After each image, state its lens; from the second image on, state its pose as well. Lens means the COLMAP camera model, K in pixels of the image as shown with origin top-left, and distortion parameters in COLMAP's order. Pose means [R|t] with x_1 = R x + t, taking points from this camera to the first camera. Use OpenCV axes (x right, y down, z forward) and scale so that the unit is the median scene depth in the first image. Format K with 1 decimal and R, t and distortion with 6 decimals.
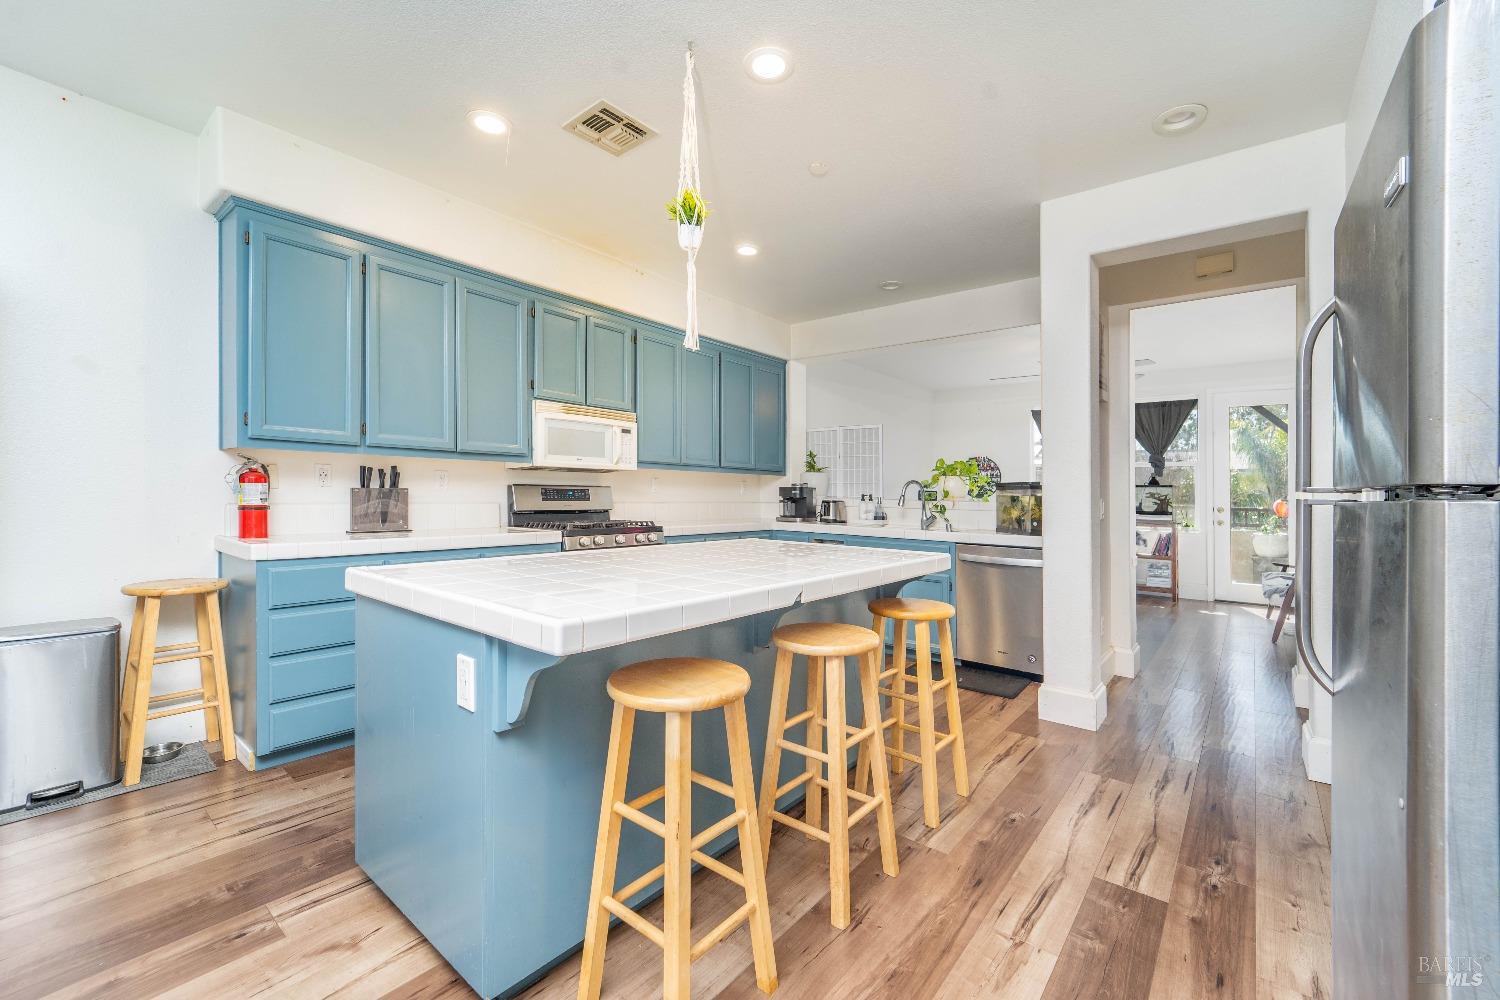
lens RADIAL K [[618.5, 0, 748.0], [0, 618.5, 488.4], [0, 0, 1]] dist [-0.002286, -0.000082]
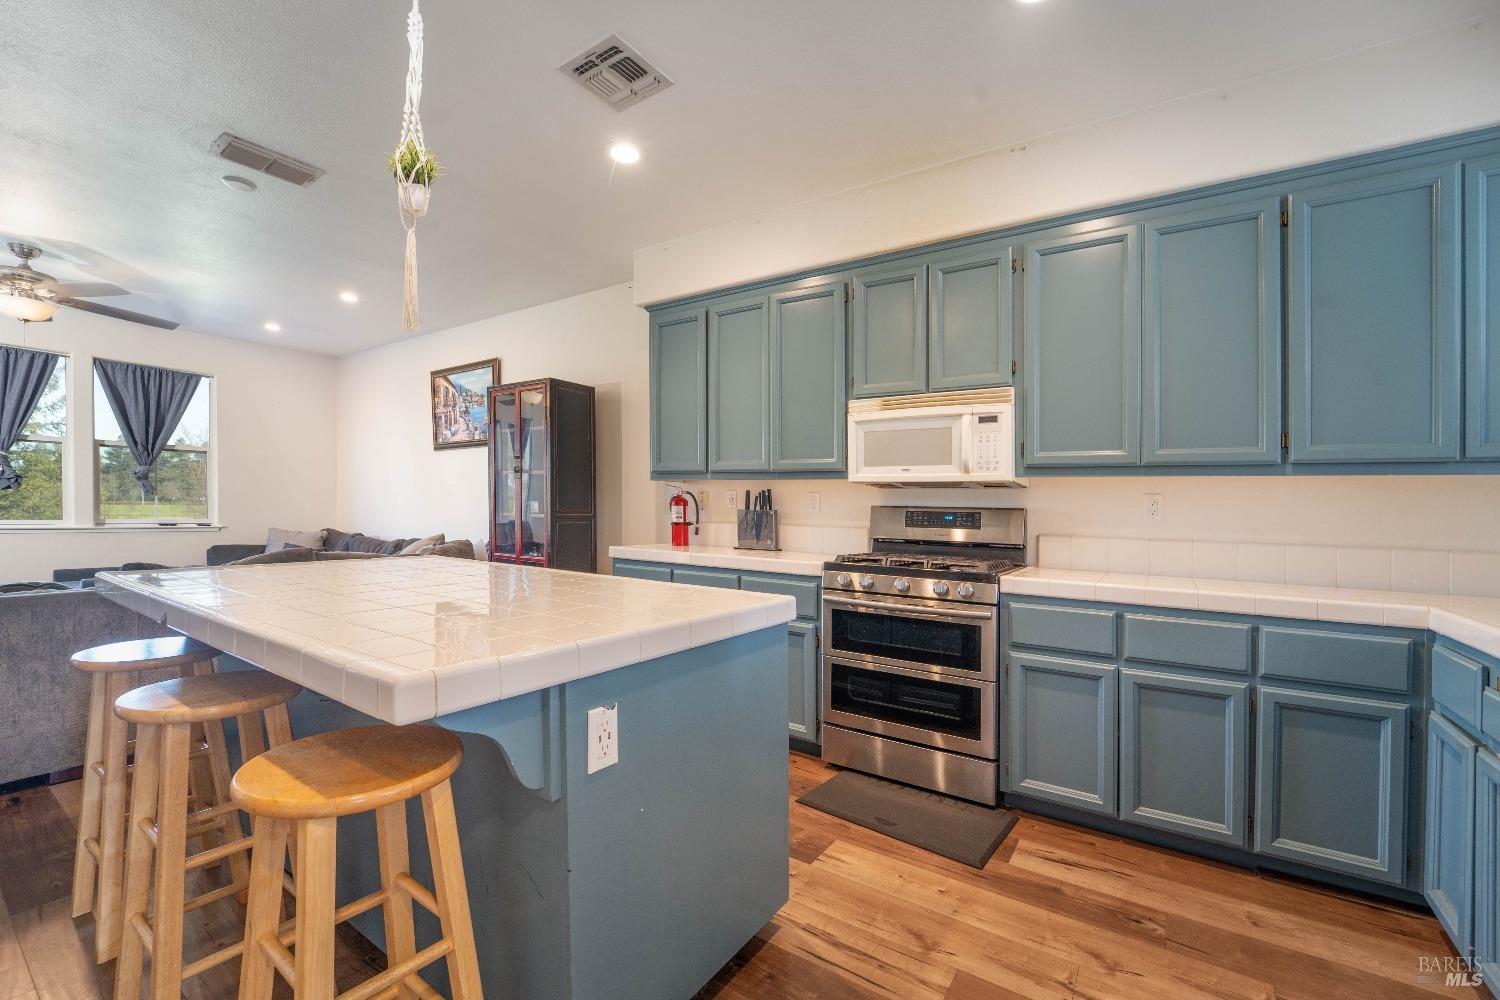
lens RADIAL K [[618.5, 0, 744.1], [0, 618.5, 508.8], [0, 0, 1]] dist [-0.002286, -0.000082]
pose [[0.110999, -0.002796, -0.993817, 0.407397], [-0.007805, 0.999963, -0.003685, 0.001940], [0.993790, 0.008166, 0.110973, 0.710979]]
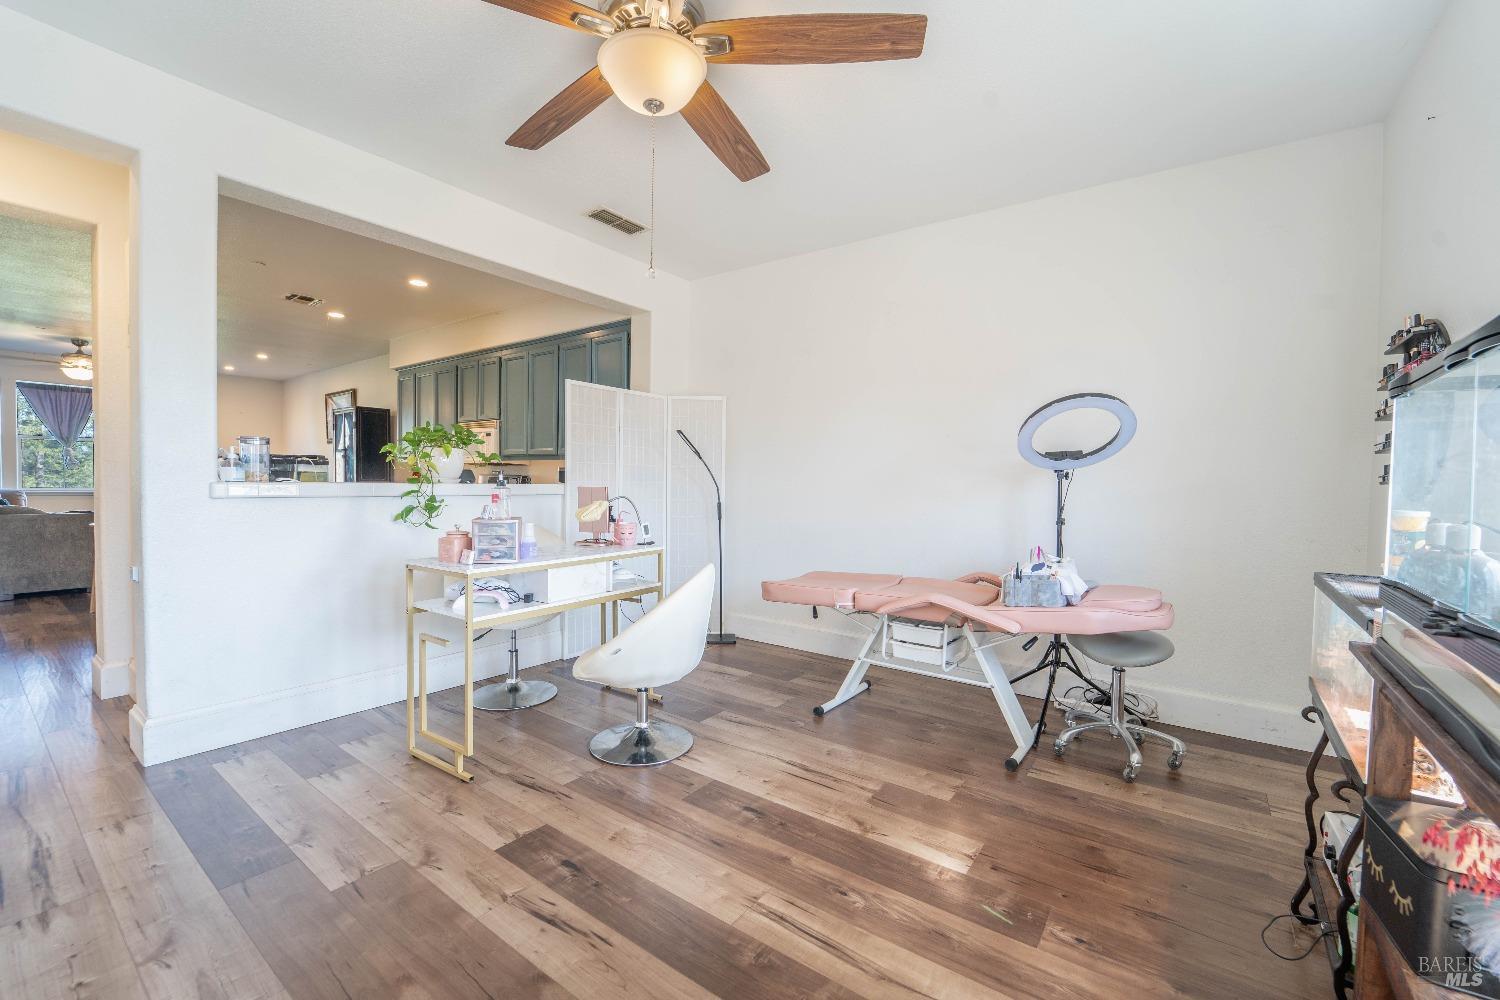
lens RADIAL K [[618.5, 0, 753.0], [0, 618.5, 493.8], [0, 0, 1]] dist [-0.002286, -0.000082]
pose [[0.047717, -0.002879, -0.998857, 1.220920], [-0.020656, 0.999779, -0.003868, 0.030366], [0.998647, 0.020817, 0.047647, 1.566299]]
